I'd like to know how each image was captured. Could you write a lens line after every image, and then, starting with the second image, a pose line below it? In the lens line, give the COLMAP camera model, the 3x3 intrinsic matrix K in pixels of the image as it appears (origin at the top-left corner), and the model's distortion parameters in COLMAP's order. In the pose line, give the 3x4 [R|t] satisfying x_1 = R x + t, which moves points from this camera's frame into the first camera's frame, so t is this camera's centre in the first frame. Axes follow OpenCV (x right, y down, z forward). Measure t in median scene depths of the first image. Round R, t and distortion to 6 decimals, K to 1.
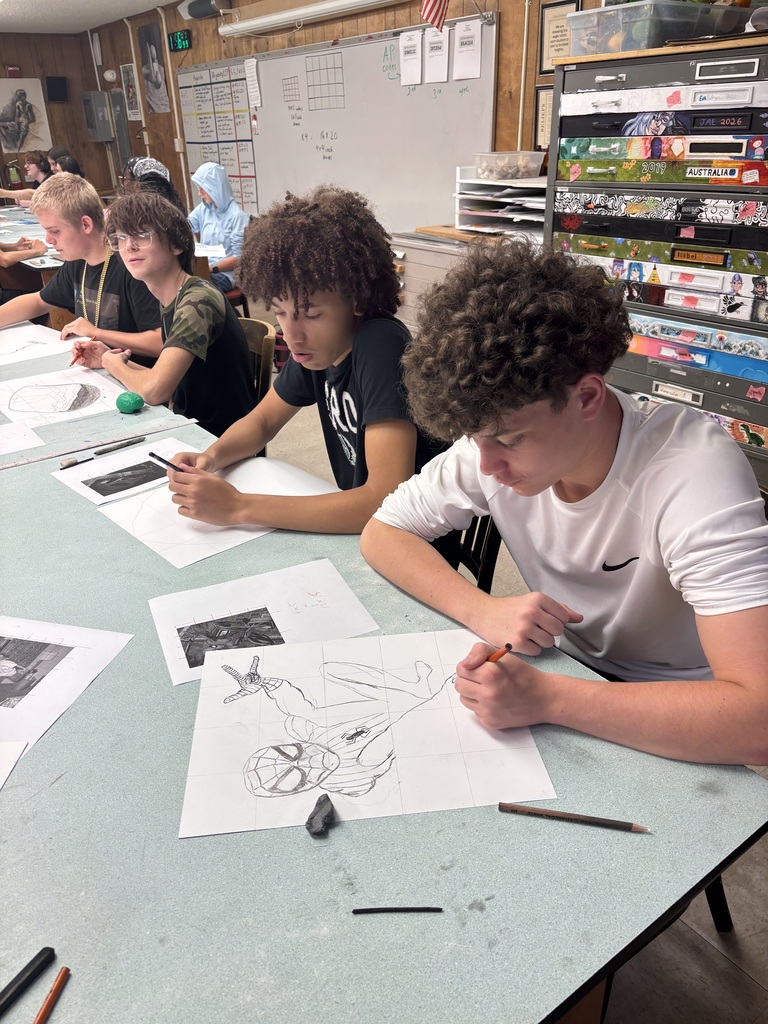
lens RADIAL K [[743.9, 0, 384.0], [0, 743.9, 512.0], [0, 0, 1]] dist [0.116516, -0.109769]
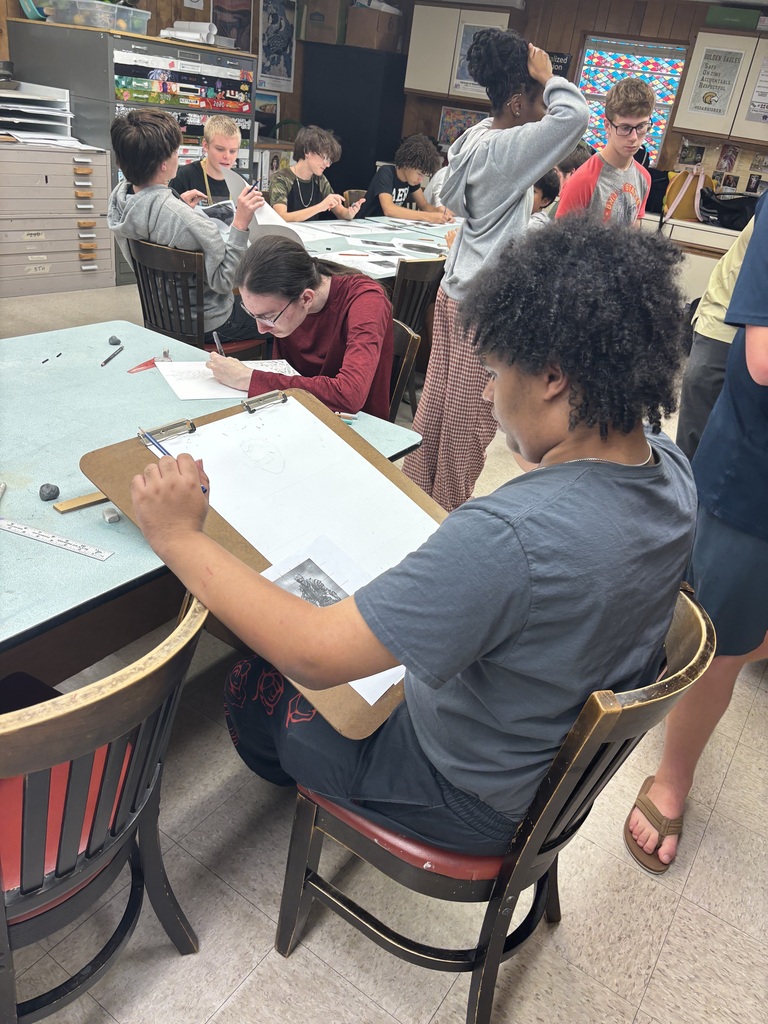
lens RADIAL K [[743.9, 0, 384.0], [0, 743.9, 512.0], [0, 0, 1]] dist [0.116516, -0.109769]
pose [[-0.317149, -0.481522, 0.817039, -2.080627], [0.306439, 0.763270, 0.568783, -0.589467], [-0.897503, 0.430761, -0.094513, 1.147200]]
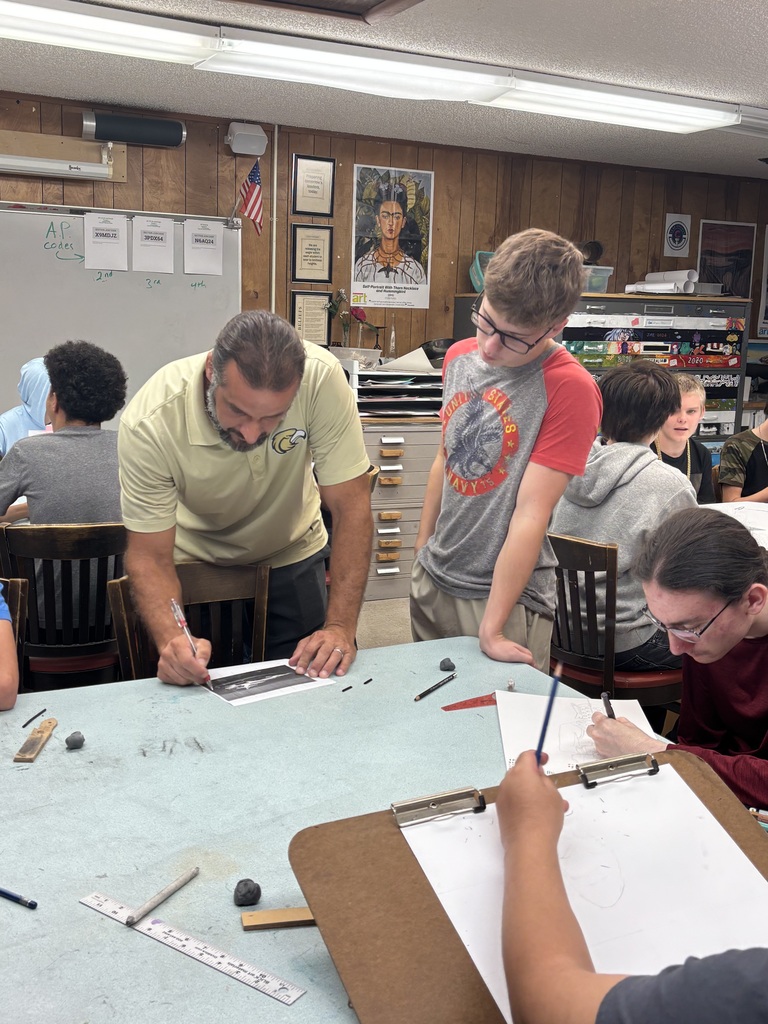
lens RADIAL K [[1081.0, 0, 384.0], [0, 1081.0, 512.0], [0, 0, 1]] dist [0.053114, -0.009615]
pose [[0.156144, -0.156964, 0.975183, -2.016794], [0.413994, 0.906787, 0.079667, -0.549483], [-0.896788, 0.391280, 0.206572, 1.106260]]
